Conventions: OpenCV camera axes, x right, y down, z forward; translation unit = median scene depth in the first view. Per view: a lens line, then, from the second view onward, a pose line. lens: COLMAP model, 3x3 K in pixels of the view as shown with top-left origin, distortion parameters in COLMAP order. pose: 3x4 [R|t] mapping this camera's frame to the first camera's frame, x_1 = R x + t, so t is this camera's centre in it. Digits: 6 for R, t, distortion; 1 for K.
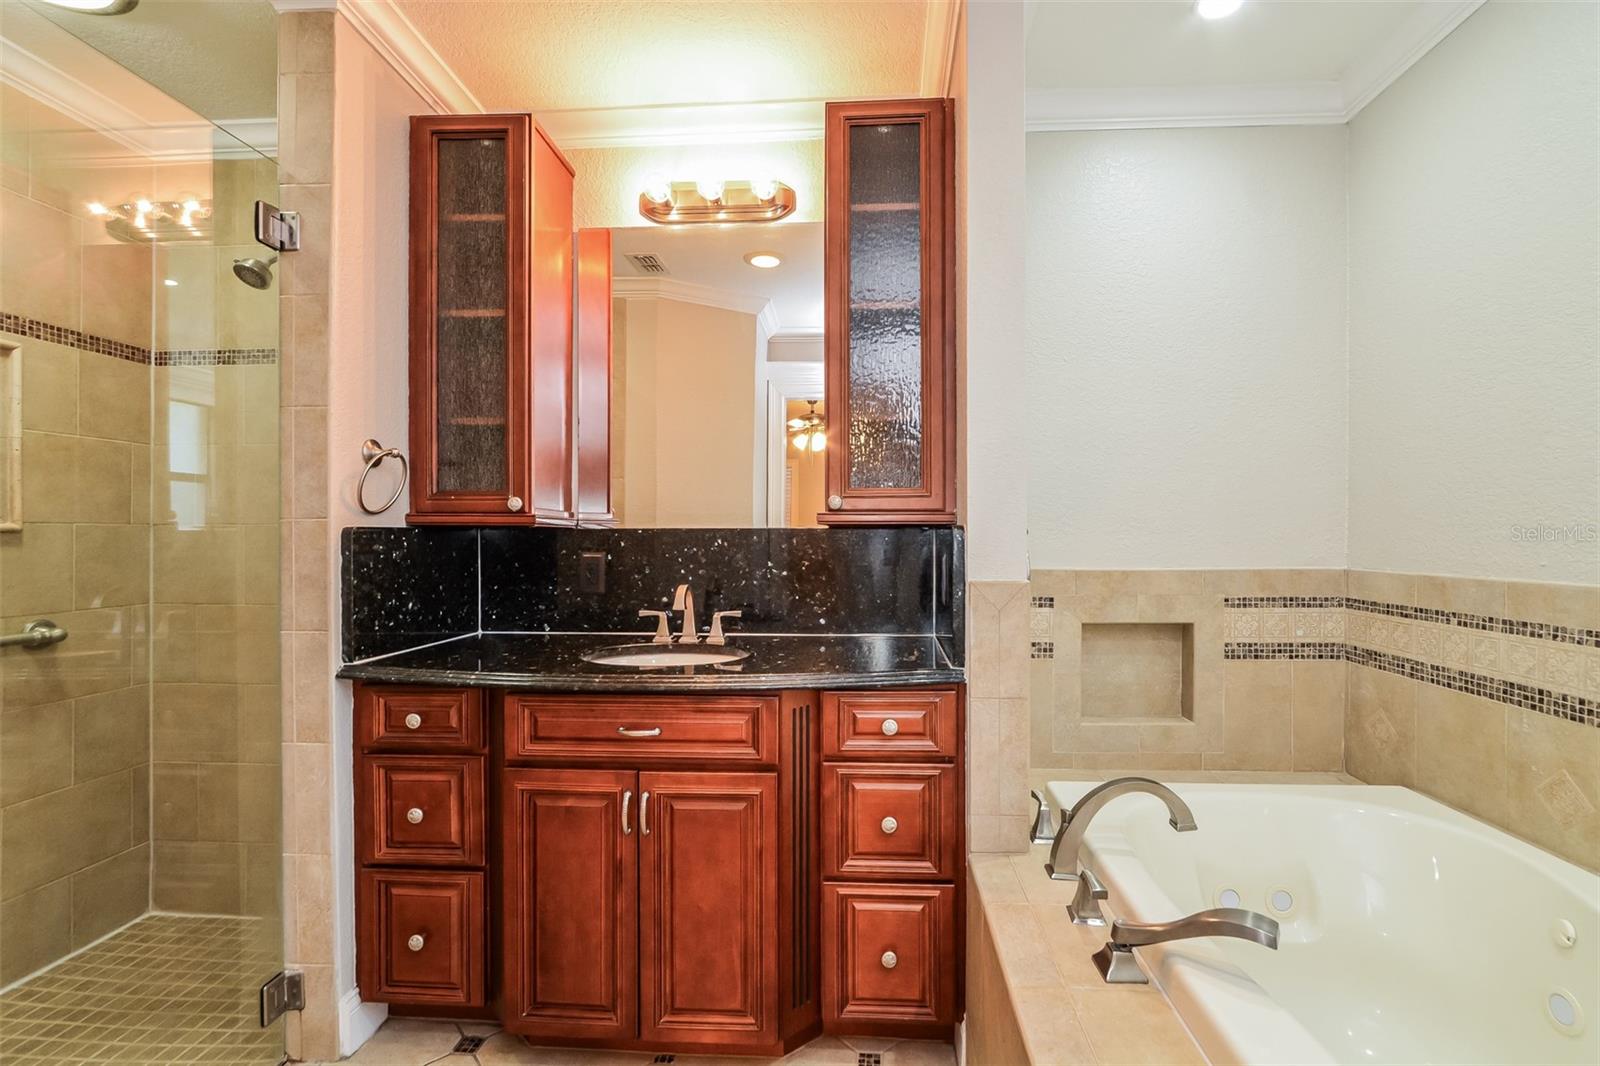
lens RADIAL K [[764.0, 0, 800.0], [0, 764.0, 533.0], [0, 0, 1]] dist [-0.000719, 0.000005]
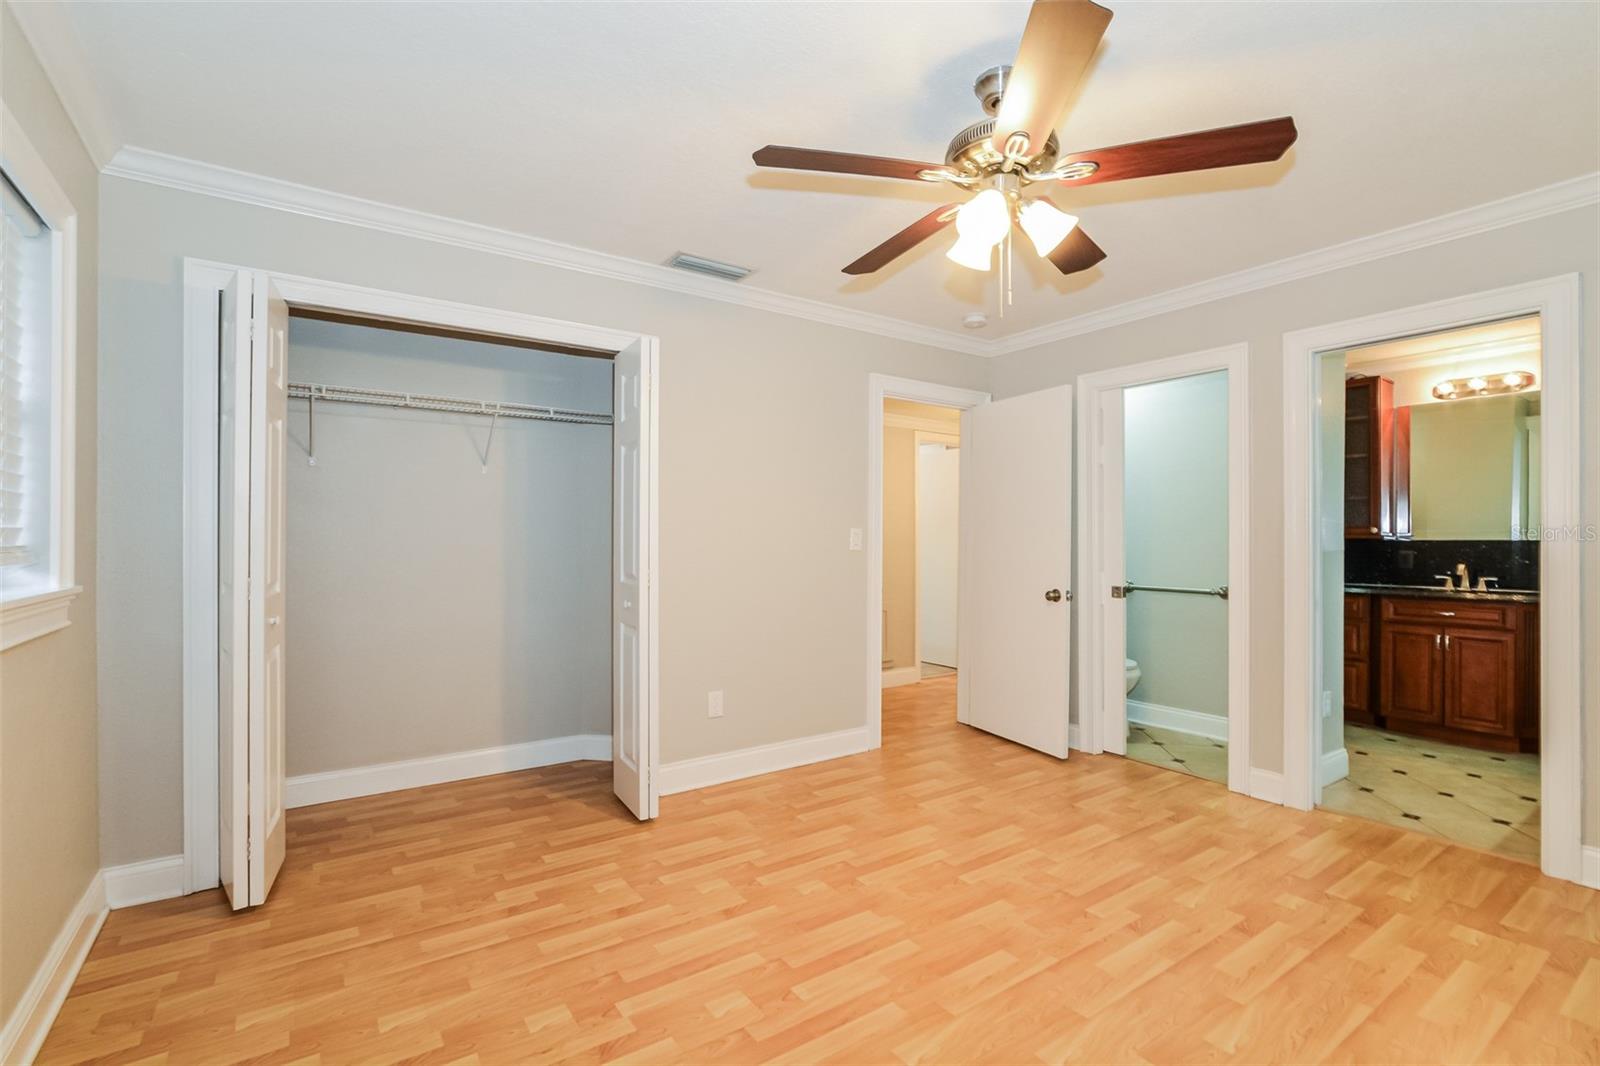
lens RADIAL K [[697.1, 0, 806.1], [0, 697.1, 543.0], [0, 0, 1]] dist [-0.002967, -0.000534]
pose [[0.644324, 0.002207, -0.764749, 0.210600], [0.000048, 0.999996, 0.002926, -0.004679], [0.764752, -0.001922, 0.644321, -2.238072]]
